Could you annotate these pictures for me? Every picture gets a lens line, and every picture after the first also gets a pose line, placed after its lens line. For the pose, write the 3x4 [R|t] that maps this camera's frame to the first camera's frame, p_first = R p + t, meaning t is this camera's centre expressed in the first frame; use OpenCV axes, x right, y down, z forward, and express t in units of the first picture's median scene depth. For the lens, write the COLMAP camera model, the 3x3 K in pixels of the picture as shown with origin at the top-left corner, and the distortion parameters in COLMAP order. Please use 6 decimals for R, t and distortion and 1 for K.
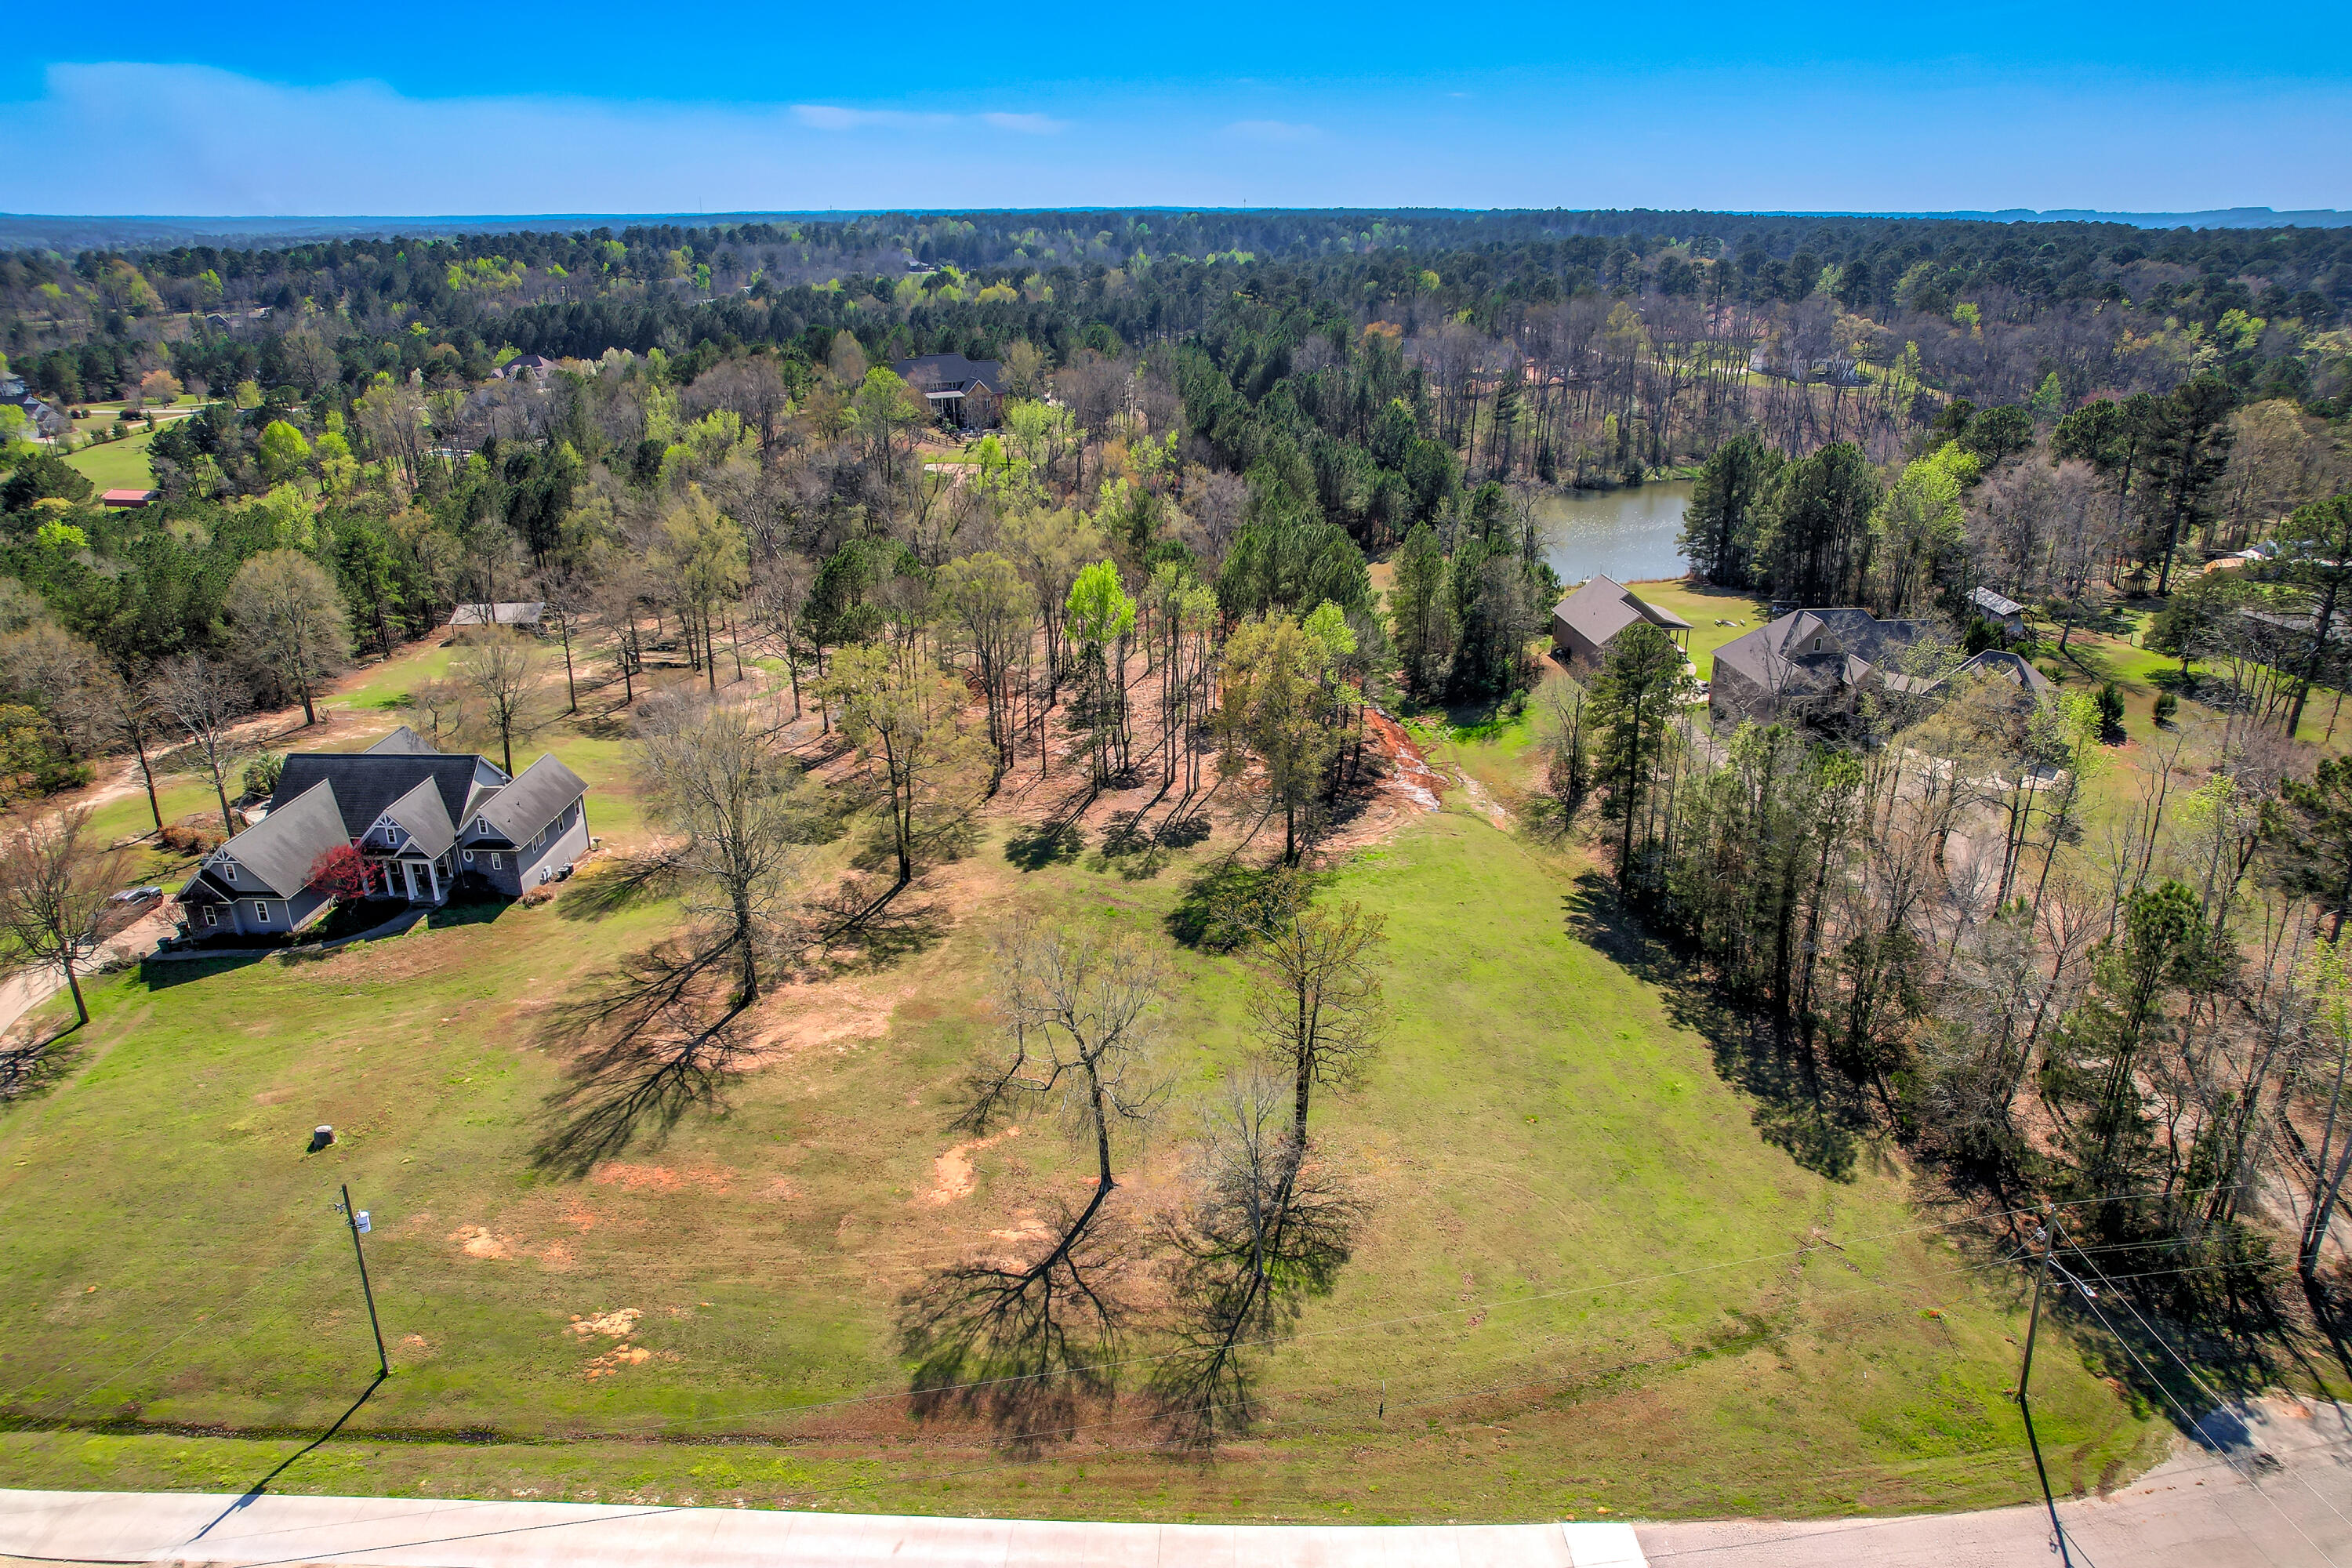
lens RADIAL K [[1505.7, 0, 1174.2], [0, 1505.7, 779.6], [0, 0, 1]] dist [-0.069513, 0.057516]
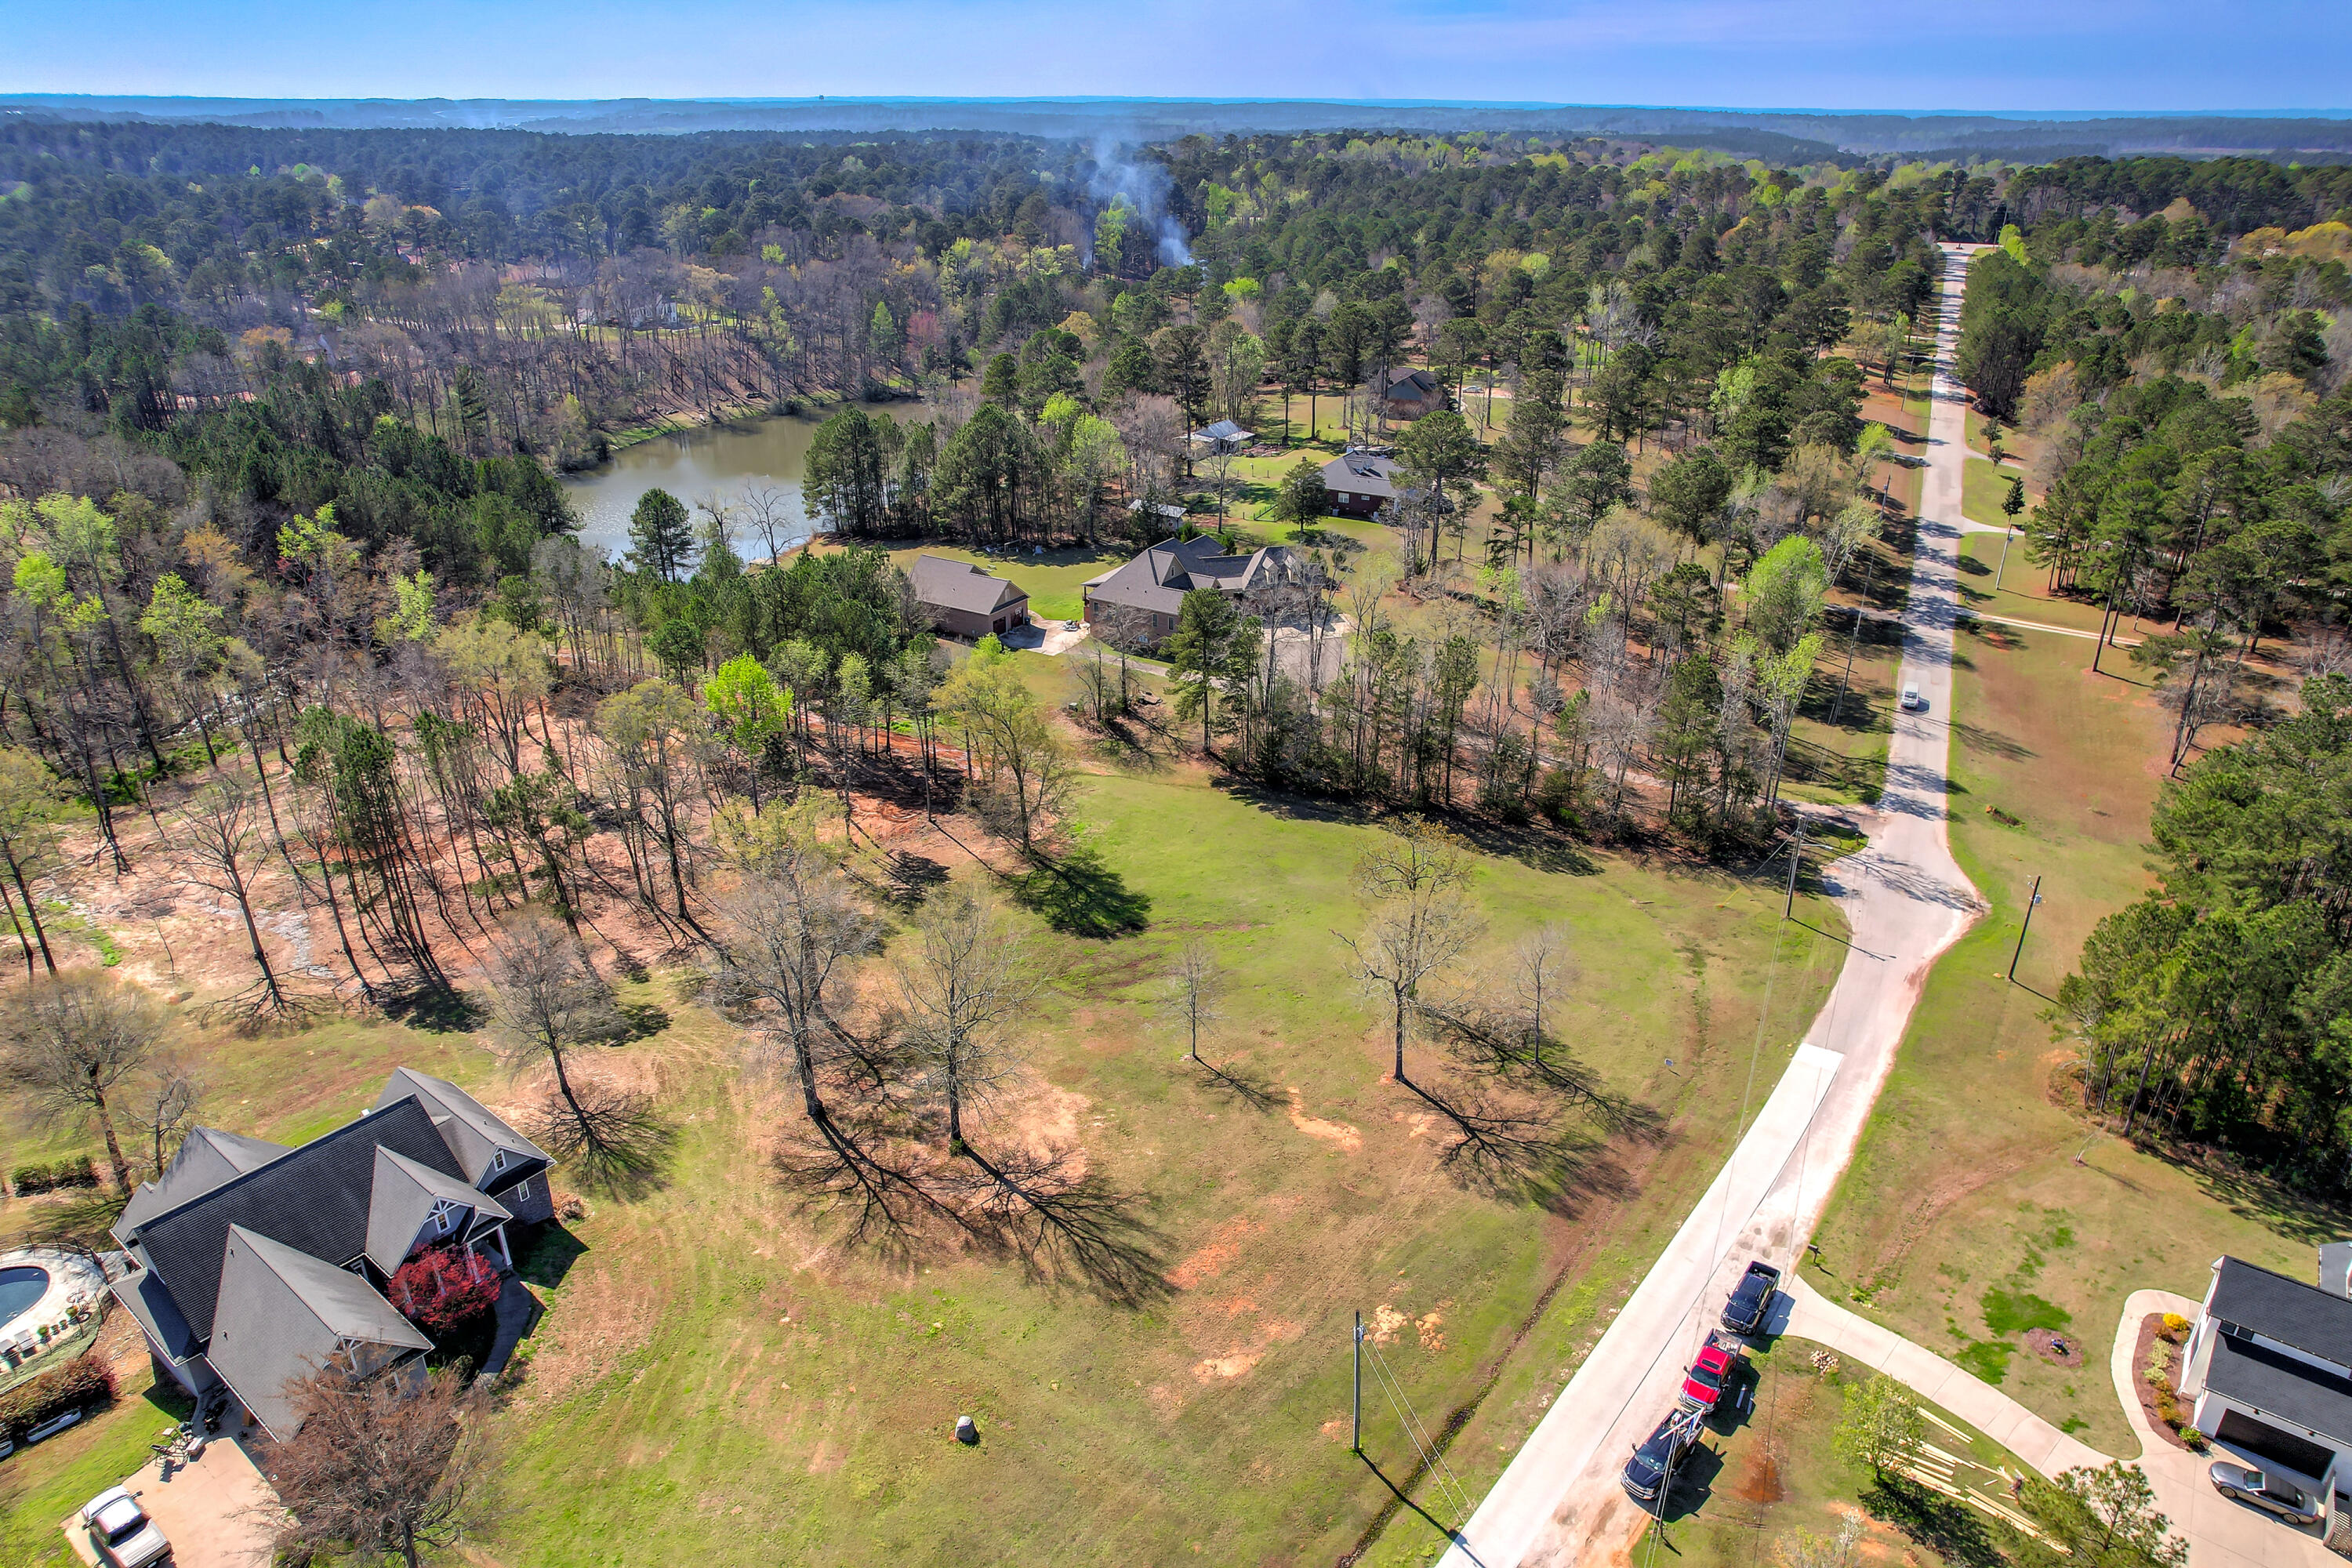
lens RADIAL K [[1505.7, 0, 1175.6], [0, 1505.7, 791.3], [0, 0, 1]] dist [-0.069513, 0.057516]
pose [[0.594223, -0.334855, 0.731280, -0.842924], [0.279686, 0.938499, 0.202474, -0.240801], [-0.754105, 0.084213, 0.651332, 0.184124]]
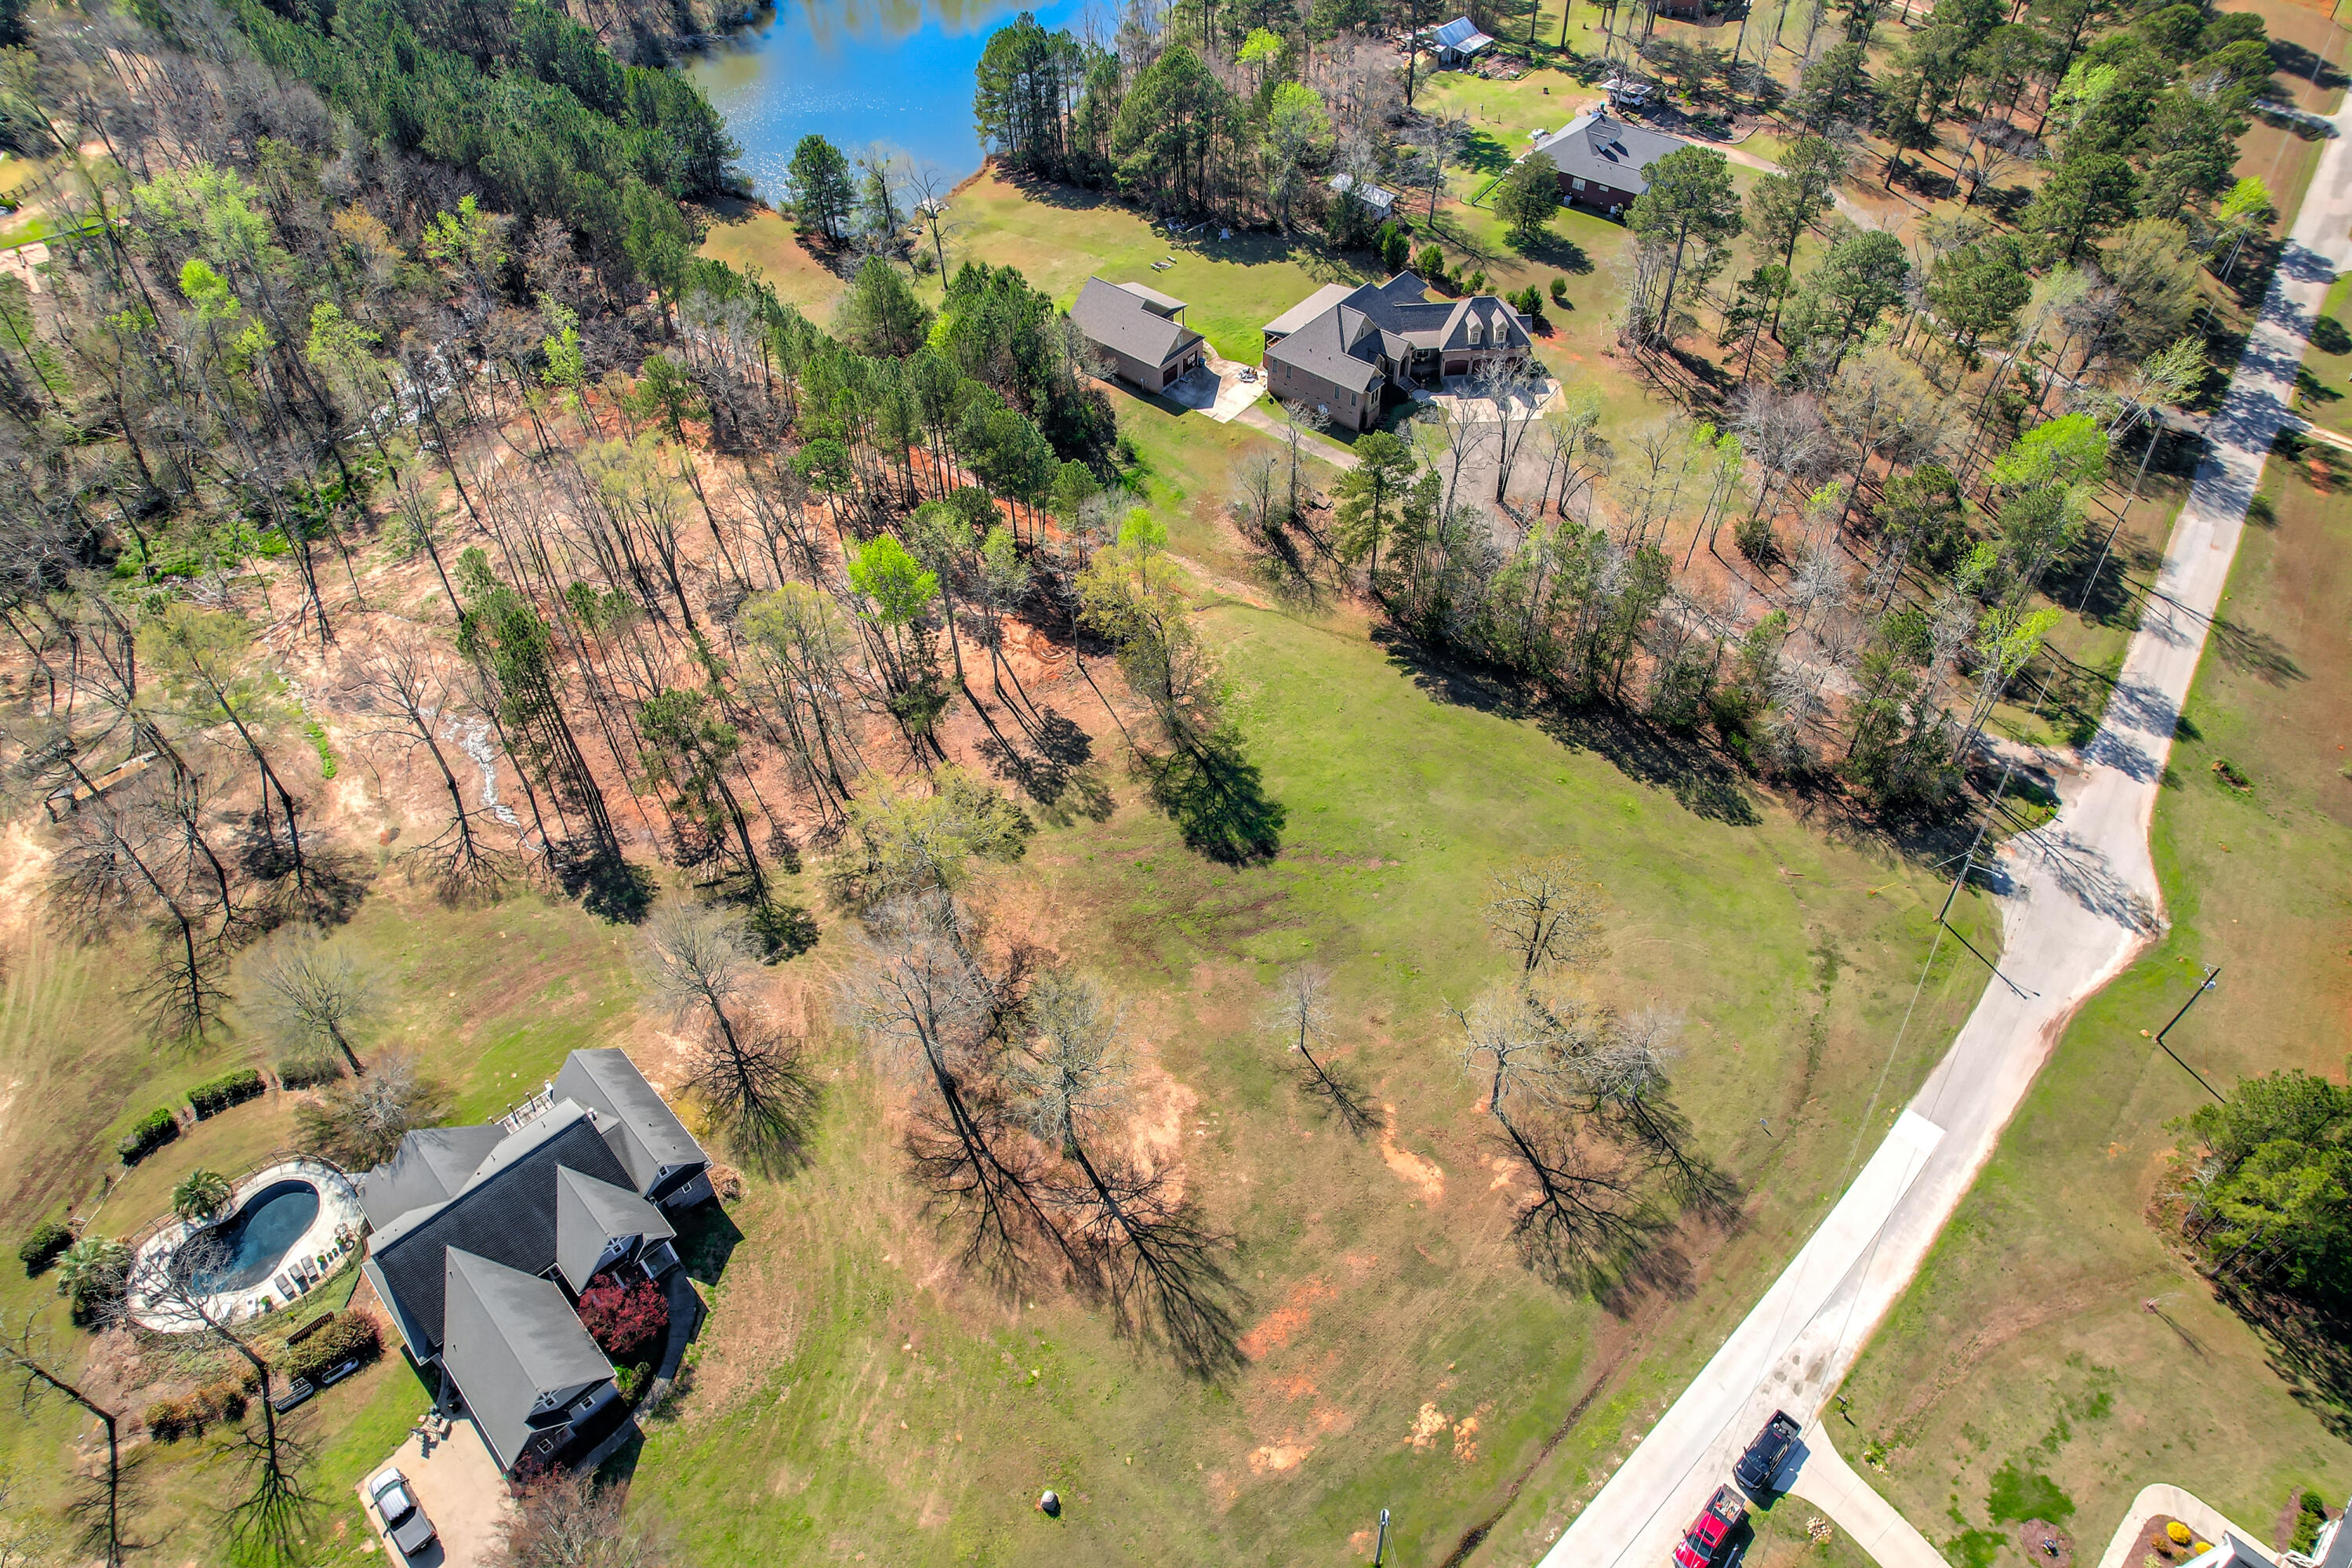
lens RADIAL K [[1505.7, 0, 1176.8], [0, 1505.7, 790.7], [0, 0, 1]] dist [-0.069513, 0.057516]
pose [[0.706532, -0.522029, 0.477806, -0.608908], [0.256428, 0.818138, 0.514680, -0.610258], [-0.659589, -0.241115, 0.711903, 0.199052]]
